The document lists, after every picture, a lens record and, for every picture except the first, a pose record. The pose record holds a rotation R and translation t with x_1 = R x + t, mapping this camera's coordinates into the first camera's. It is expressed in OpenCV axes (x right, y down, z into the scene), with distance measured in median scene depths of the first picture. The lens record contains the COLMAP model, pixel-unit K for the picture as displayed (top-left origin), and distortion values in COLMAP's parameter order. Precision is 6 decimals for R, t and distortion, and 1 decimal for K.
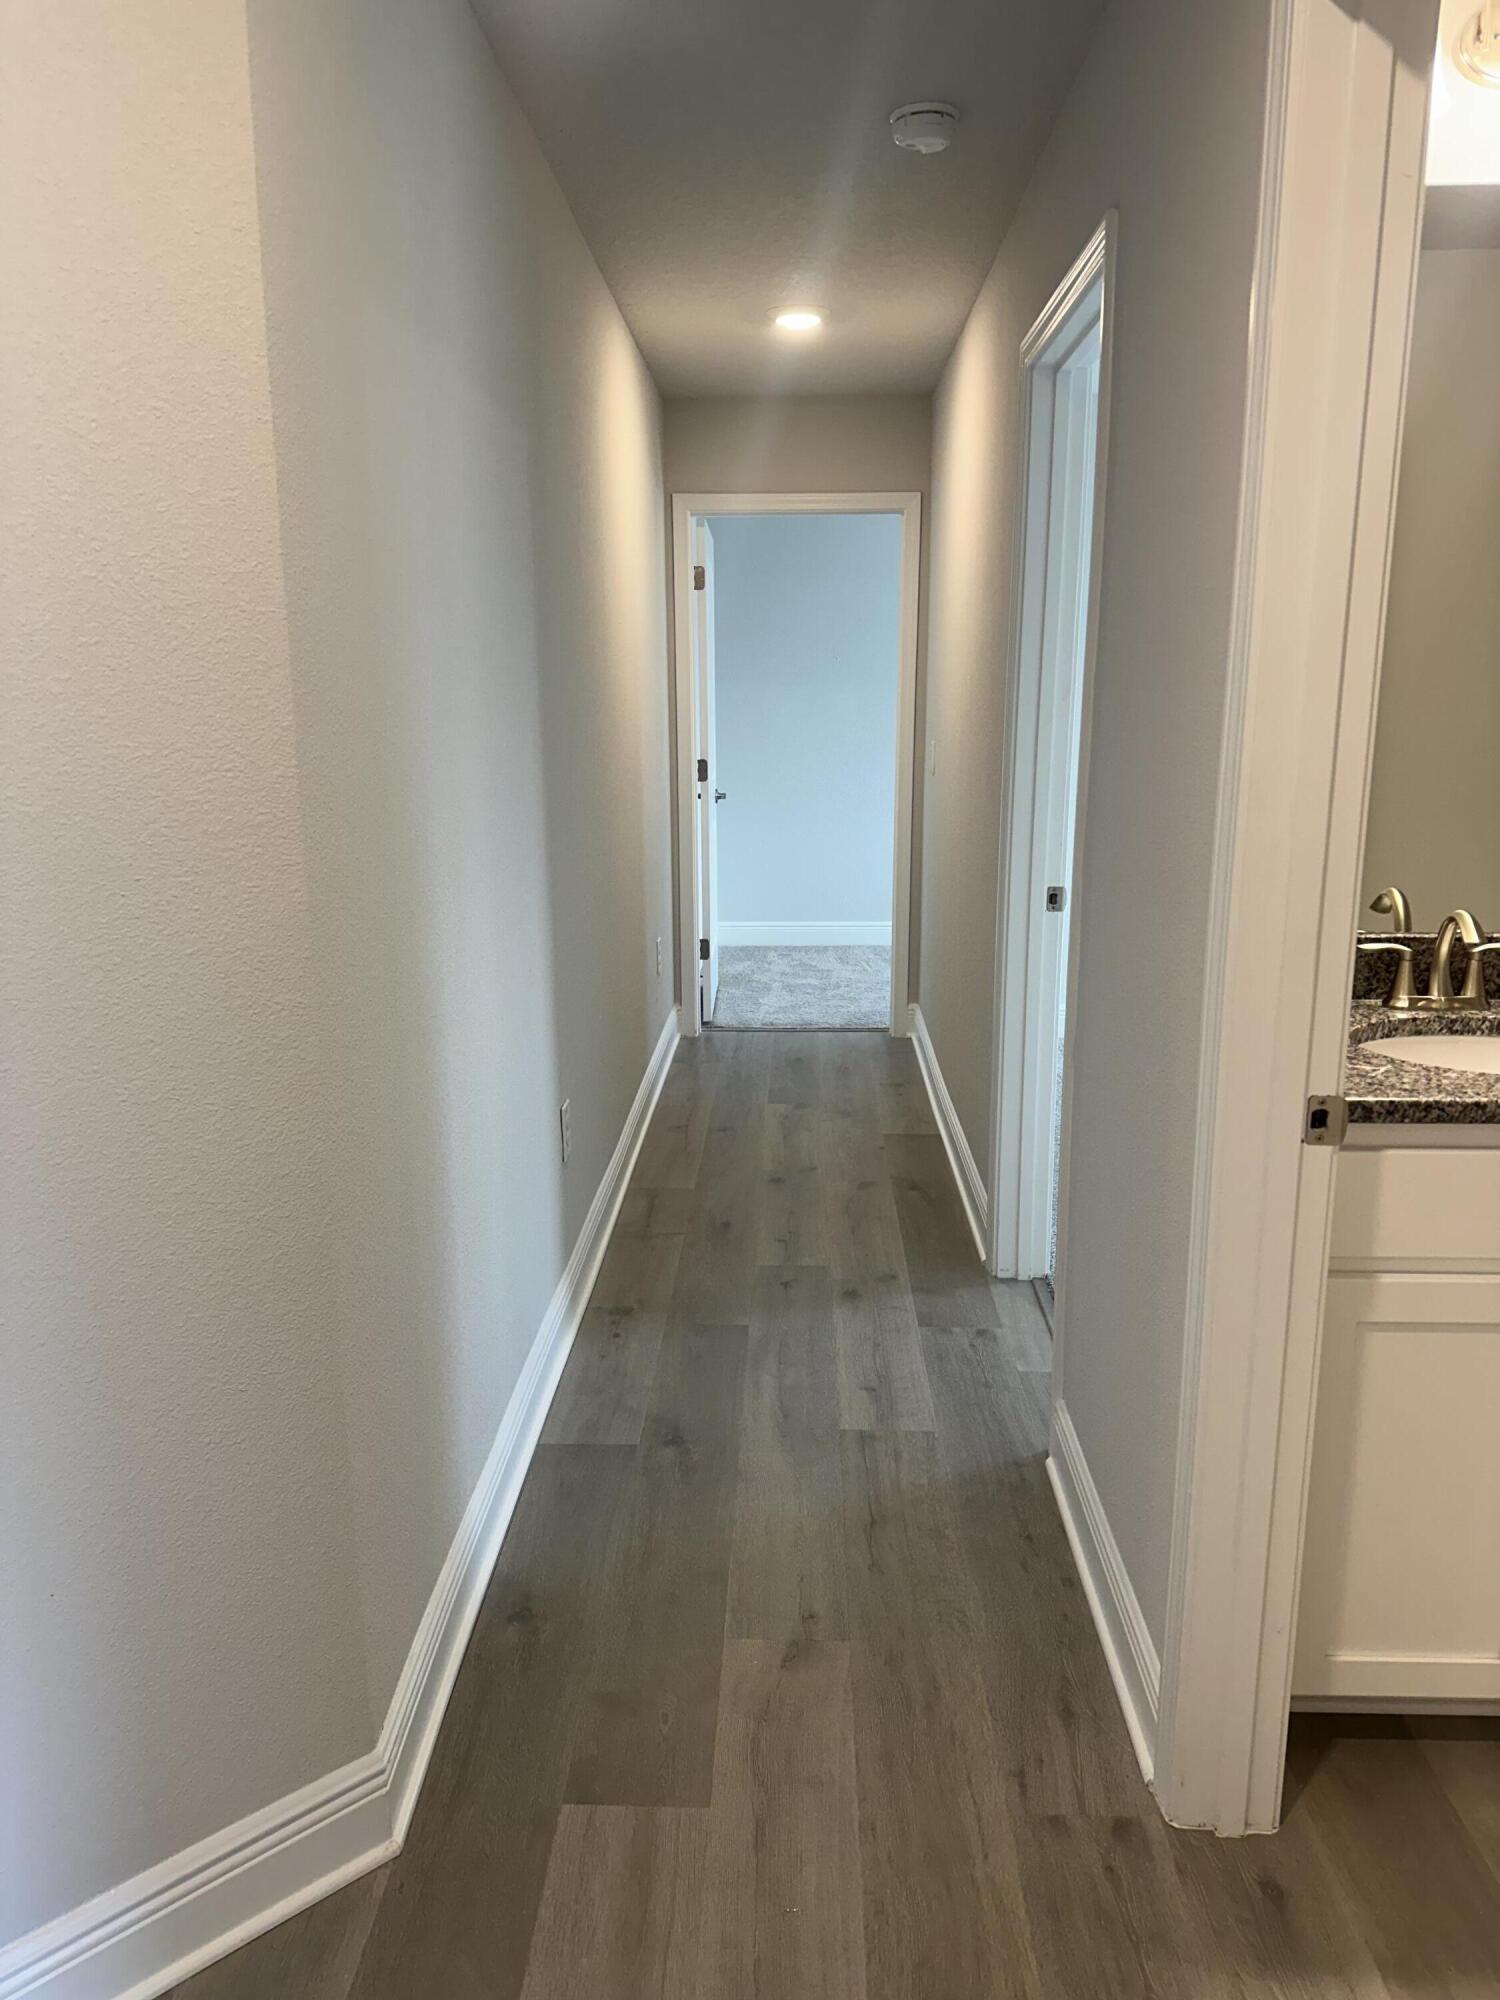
lens RADIAL K [[1446.3, 0, 750.0], [0, 1446.3, 1000.0], [0, 0, 1]] dist [0.003637, -0.002095]
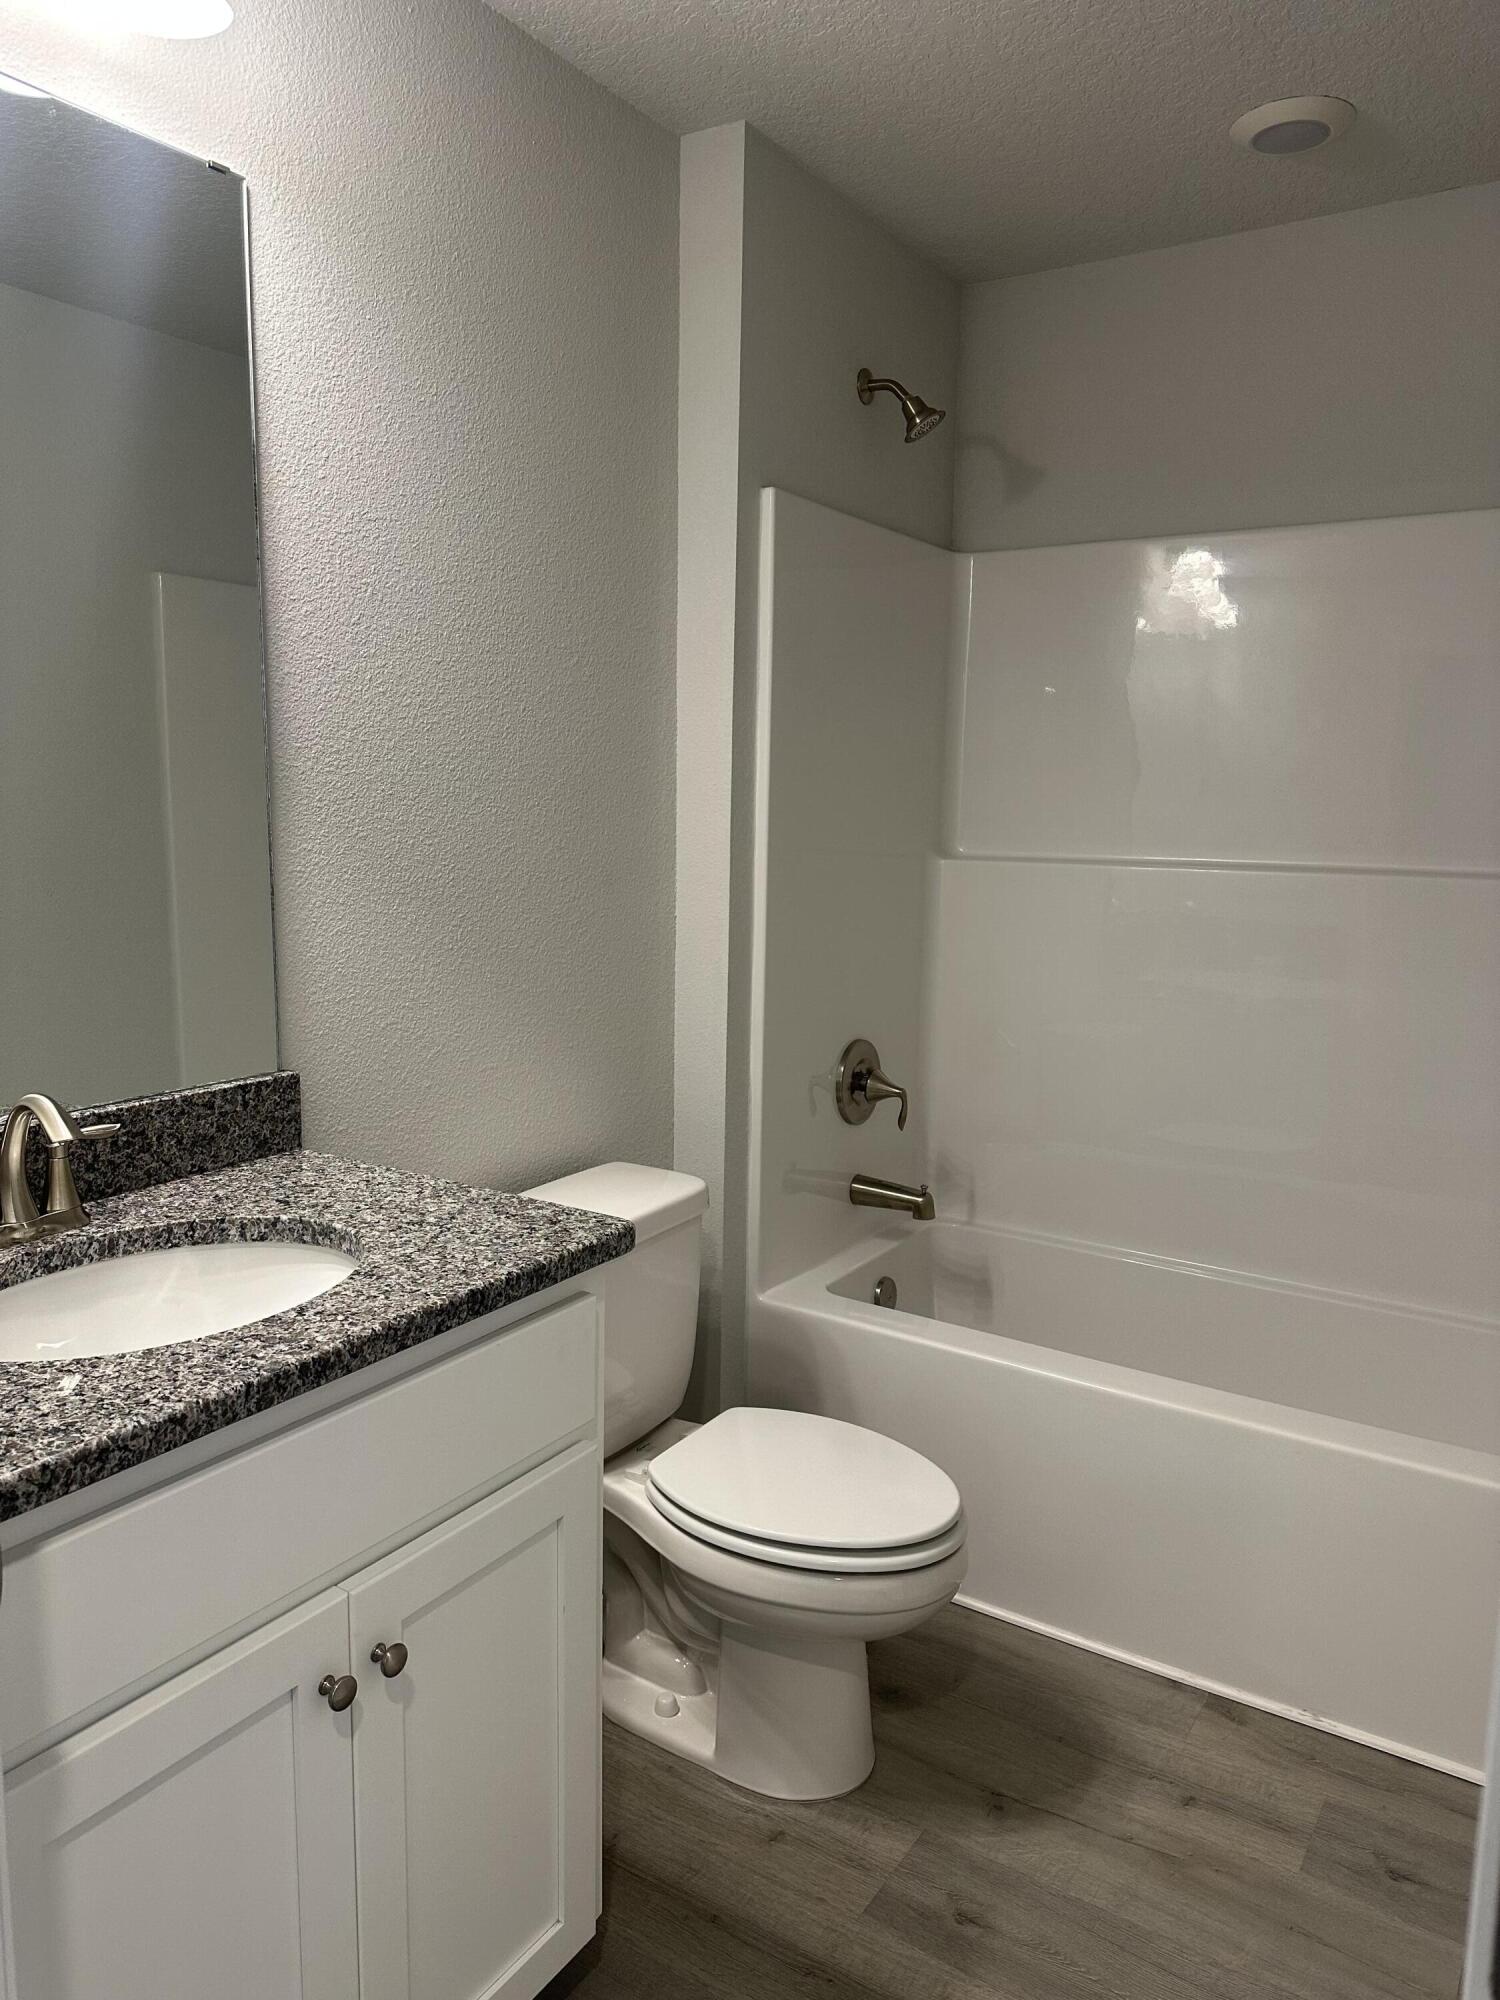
lens RADIAL K [[1446.3, 0, 750.0], [0, 1446.3, 1000.0], [0, 0, 1]] dist [0.003637, -0.002095]
pose [[0.528940, -0.111274, 0.841333, 0.100387], [0.165973, 0.985787, 0.026033, -0.067177], [-0.832271, 0.125869, 0.539890, 0.343964]]
